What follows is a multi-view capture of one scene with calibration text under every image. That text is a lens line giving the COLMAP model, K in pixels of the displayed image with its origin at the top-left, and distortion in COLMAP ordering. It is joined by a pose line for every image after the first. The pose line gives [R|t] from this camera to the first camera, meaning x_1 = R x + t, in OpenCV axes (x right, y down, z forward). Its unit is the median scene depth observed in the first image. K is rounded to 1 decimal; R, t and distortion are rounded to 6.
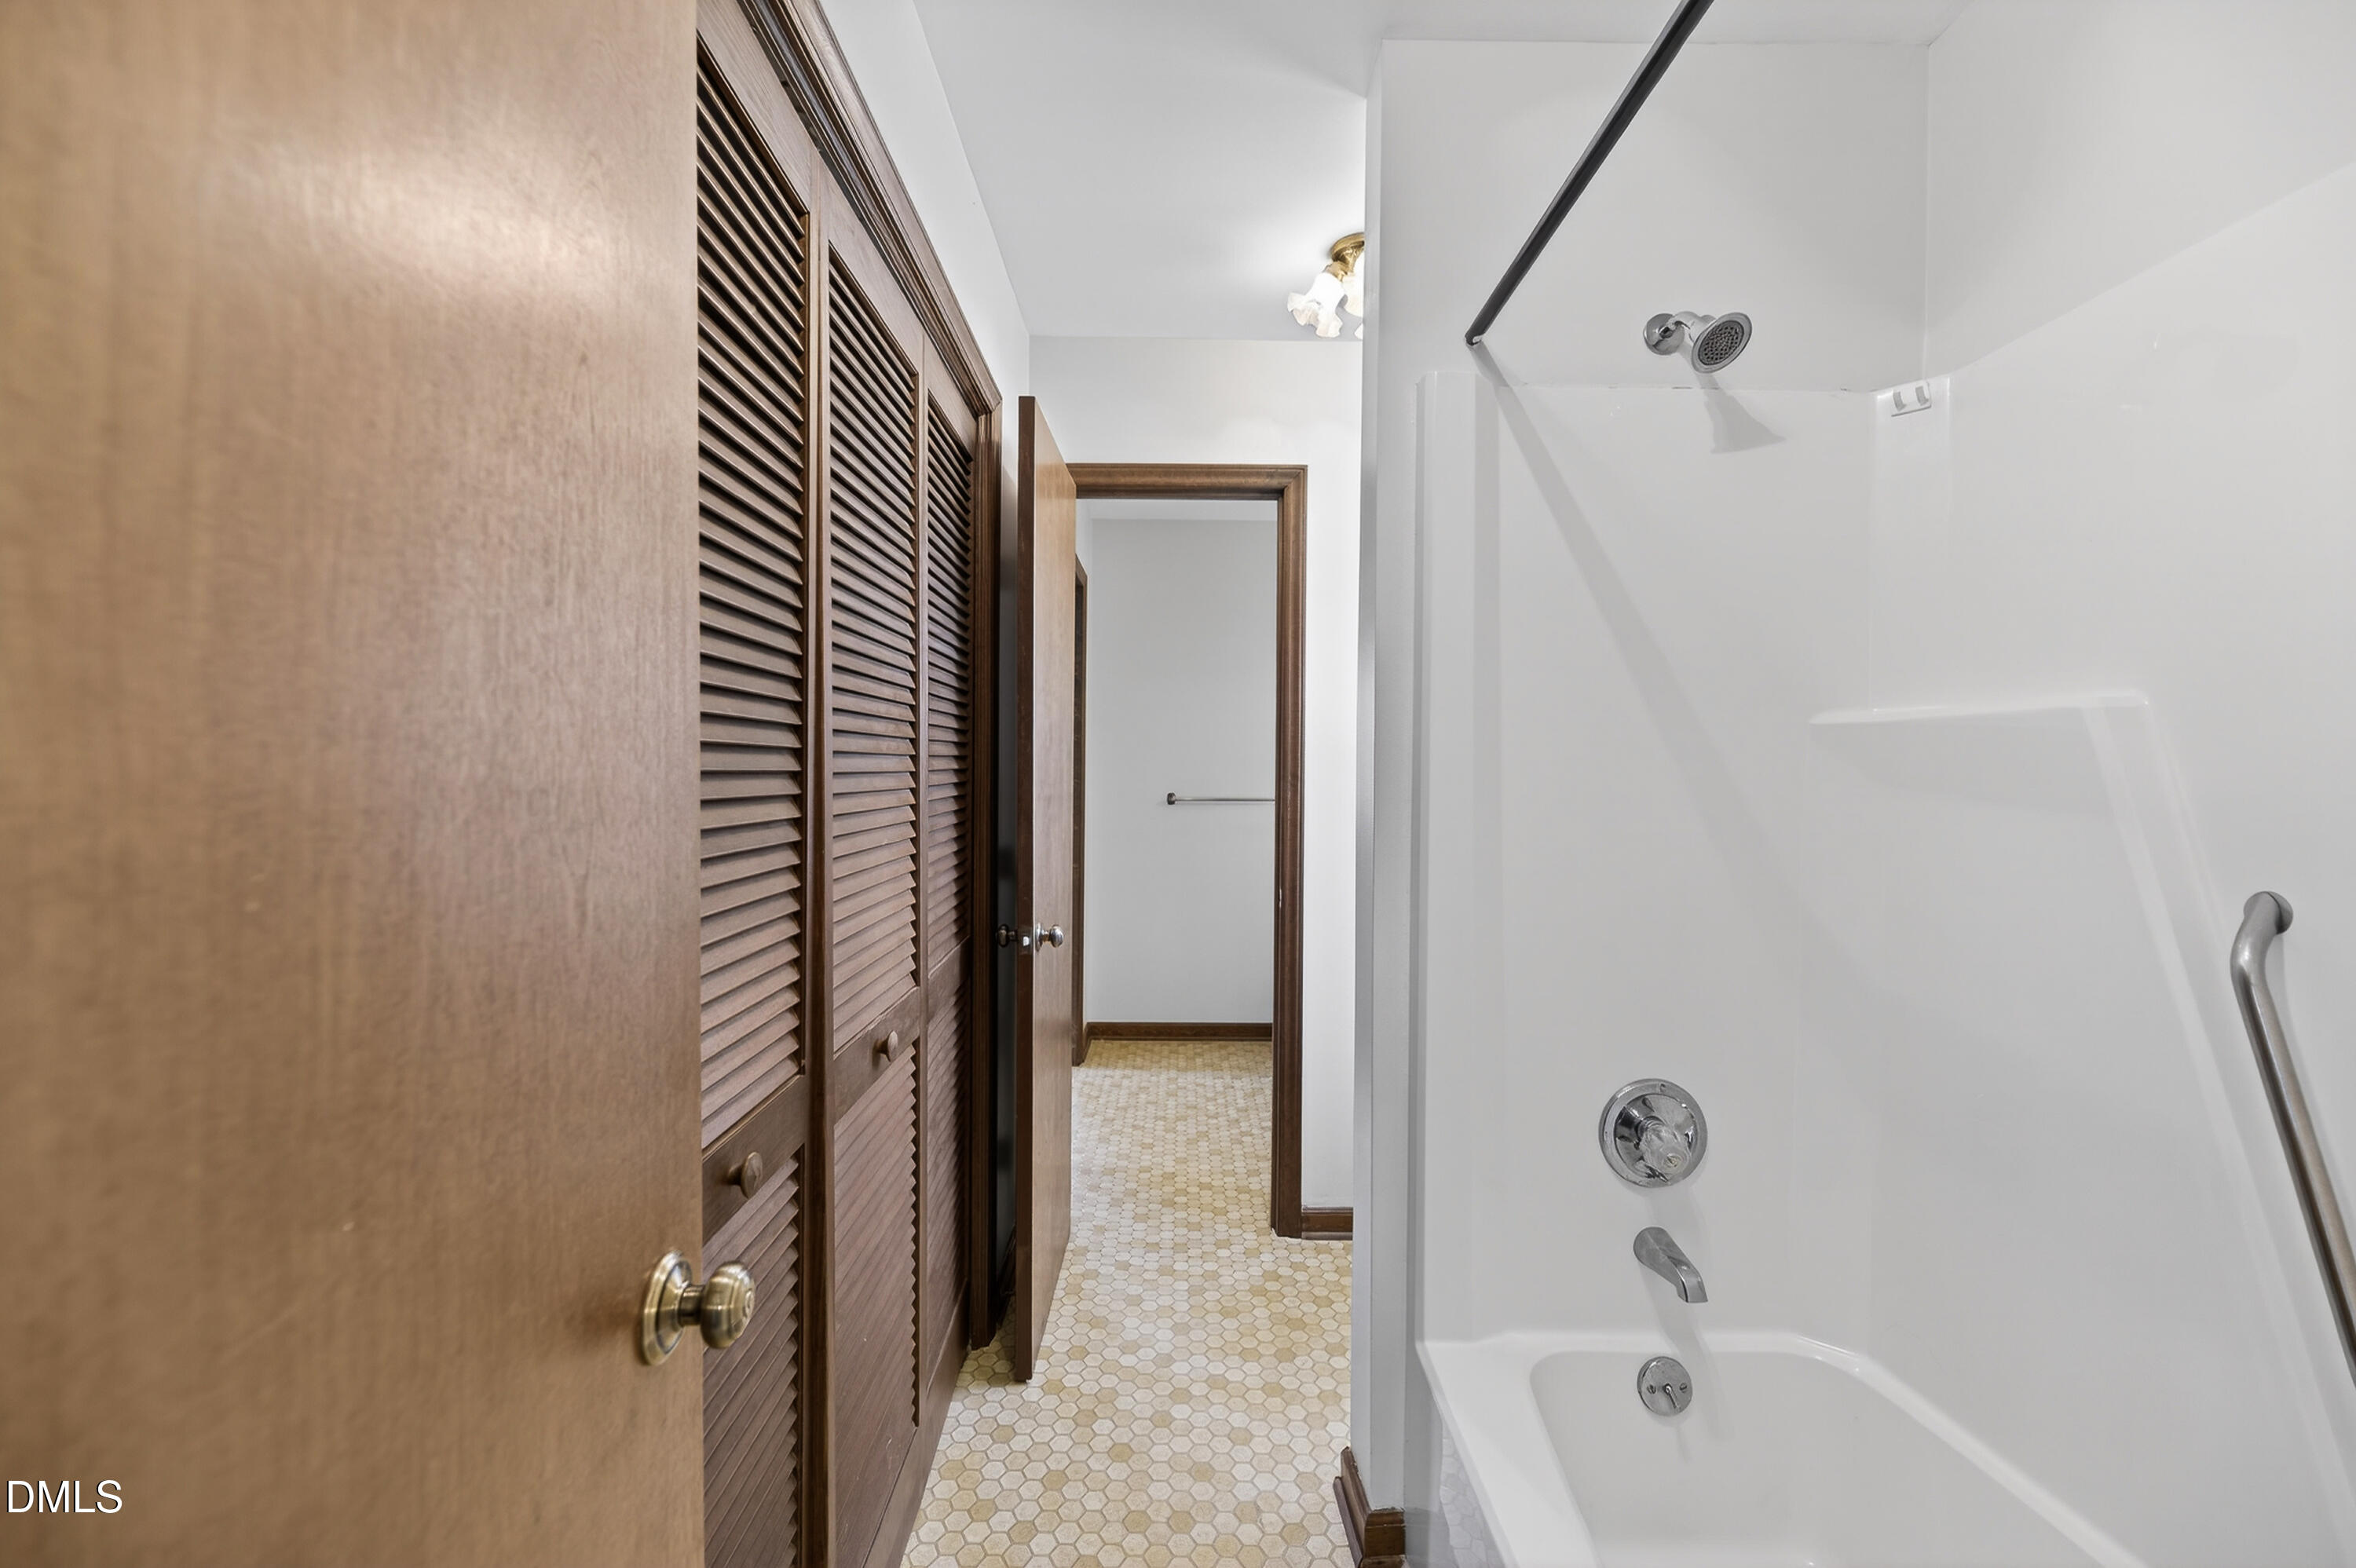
lens RADIAL K [[934.0, 0, 1190.6], [0, 934.0, 777.5], [0, 0, 1]] dist [-0.002353, -0.001827]
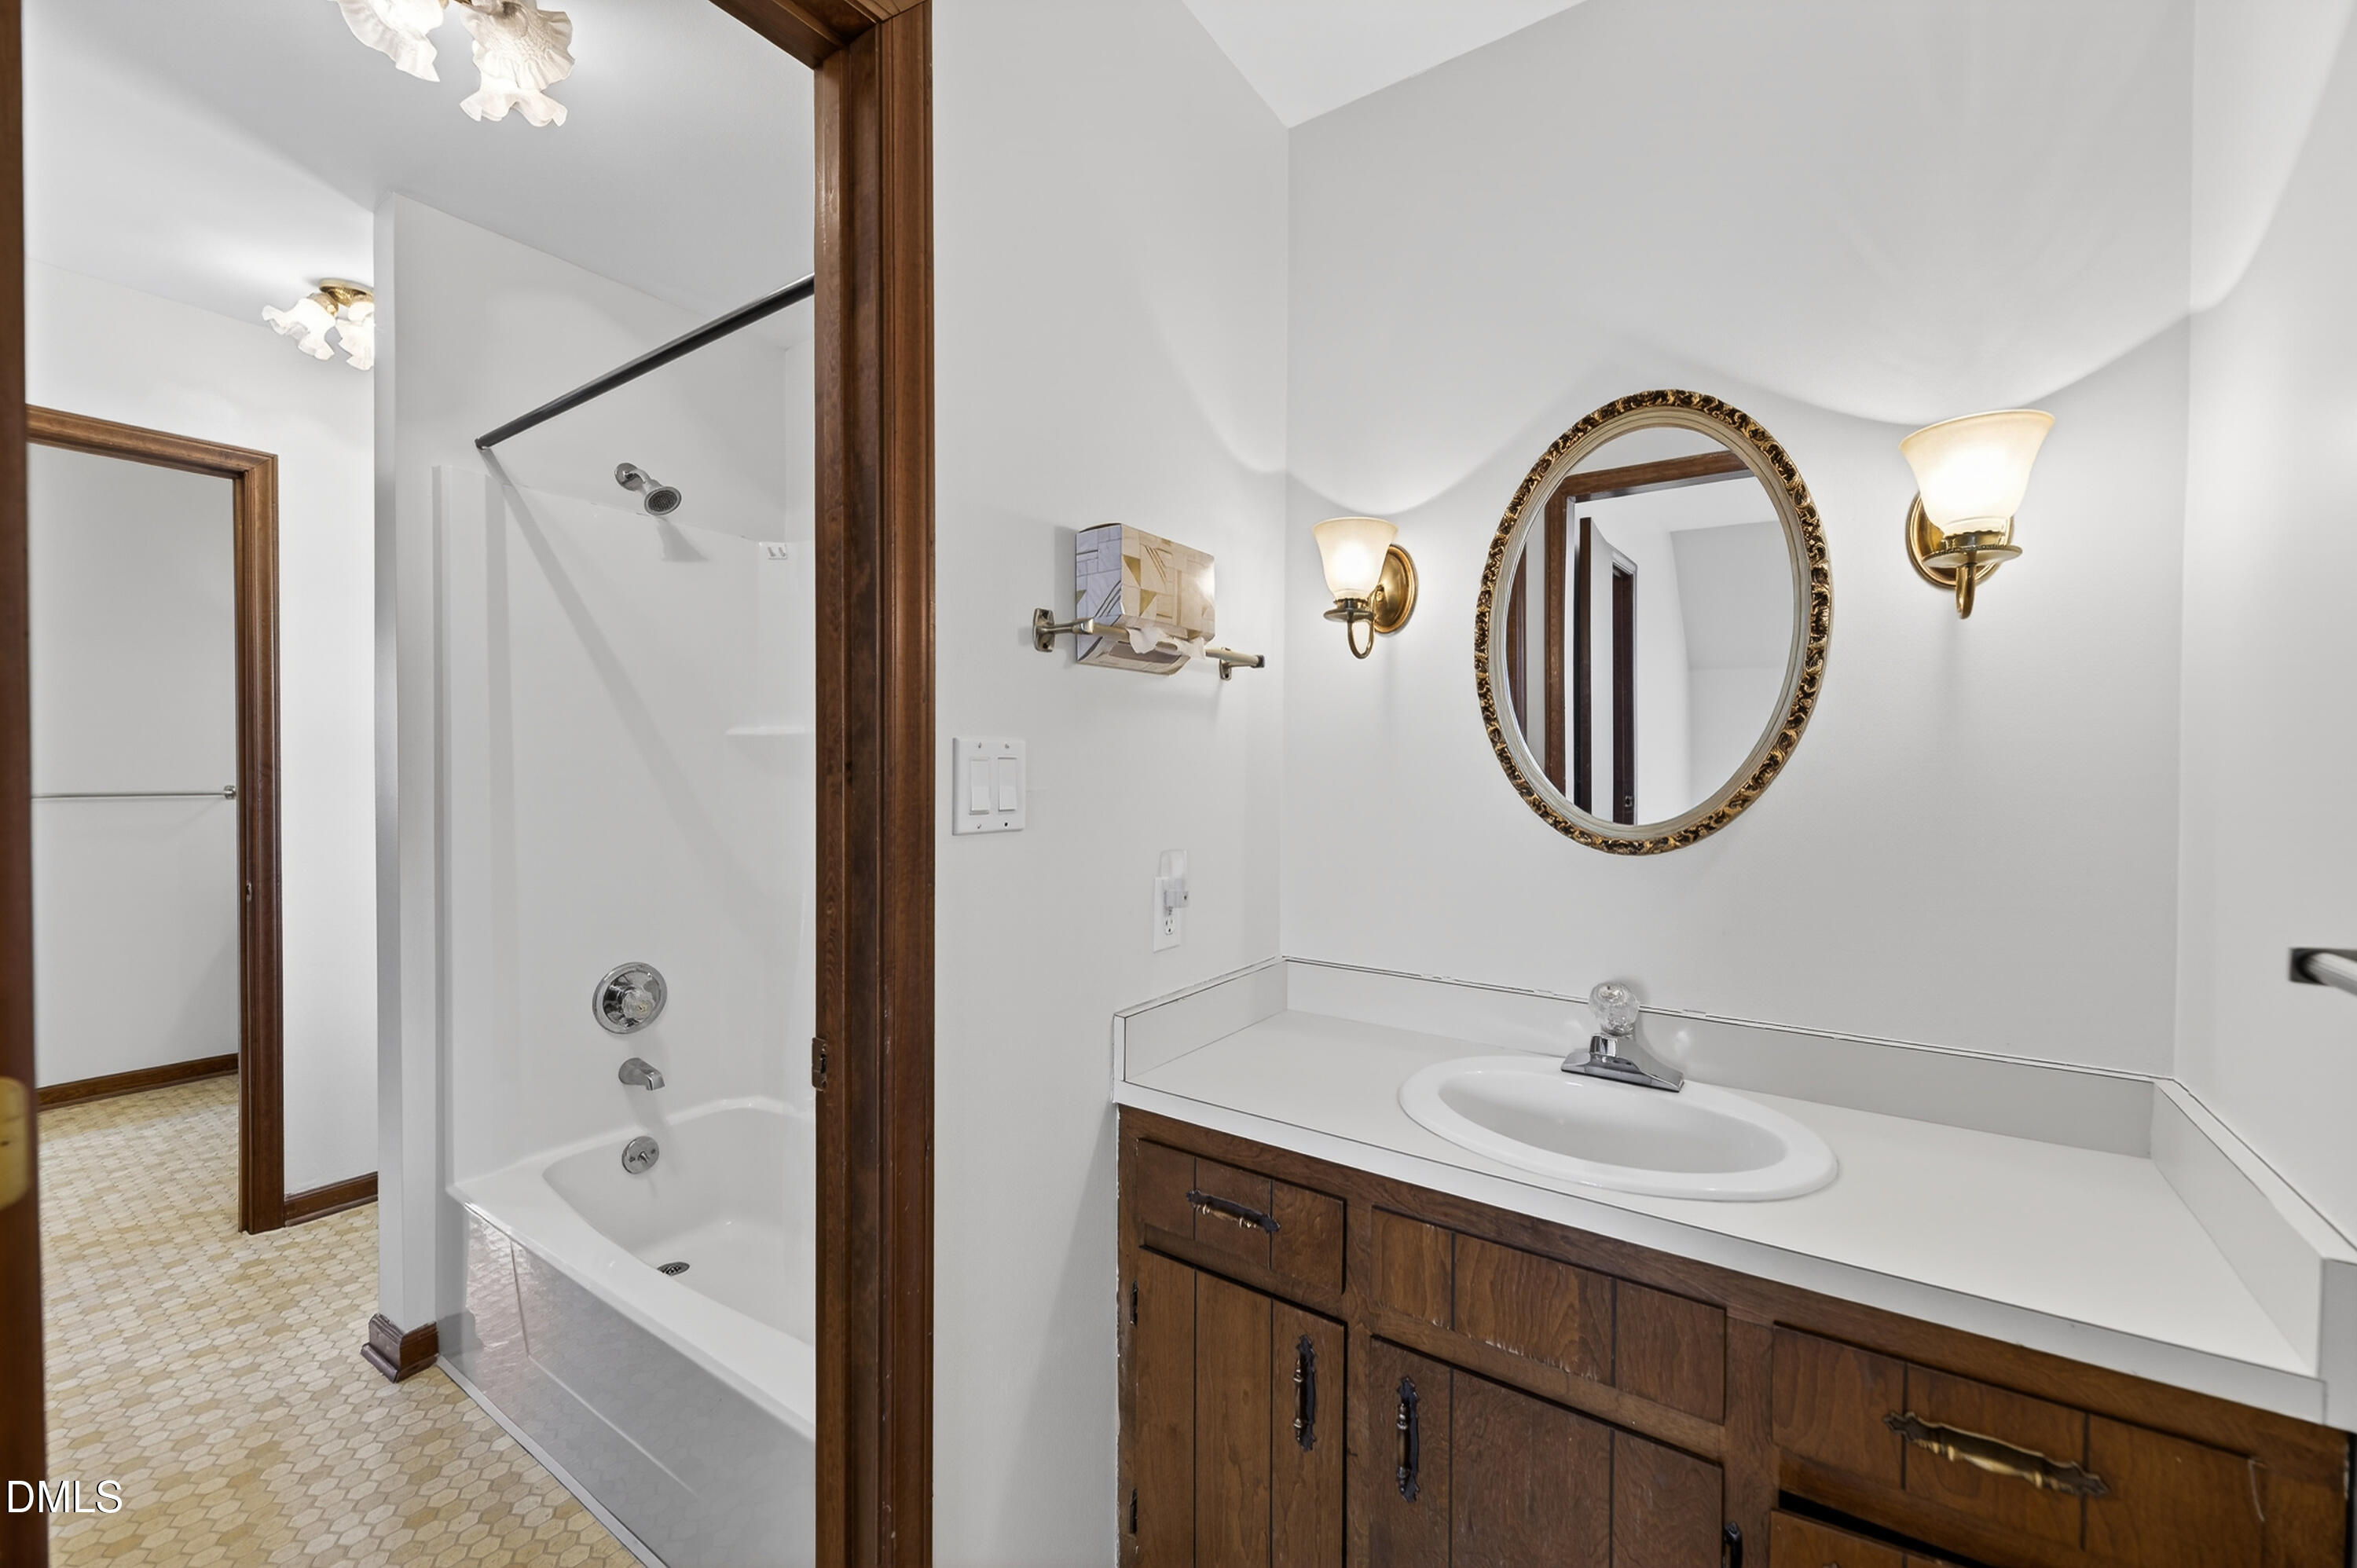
lens RADIAL K [[934.4, 0, 1181.8], [0, 934.4, 784.3], [0, 0, 1]] dist [-0.002353, -0.001827]
pose [[0.579071, -0.017678, 0.815086, -0.196991], [0.004258, 0.999817, 0.018659, 0.004815], [-0.815266, -0.007334, 0.579040, -0.550094]]
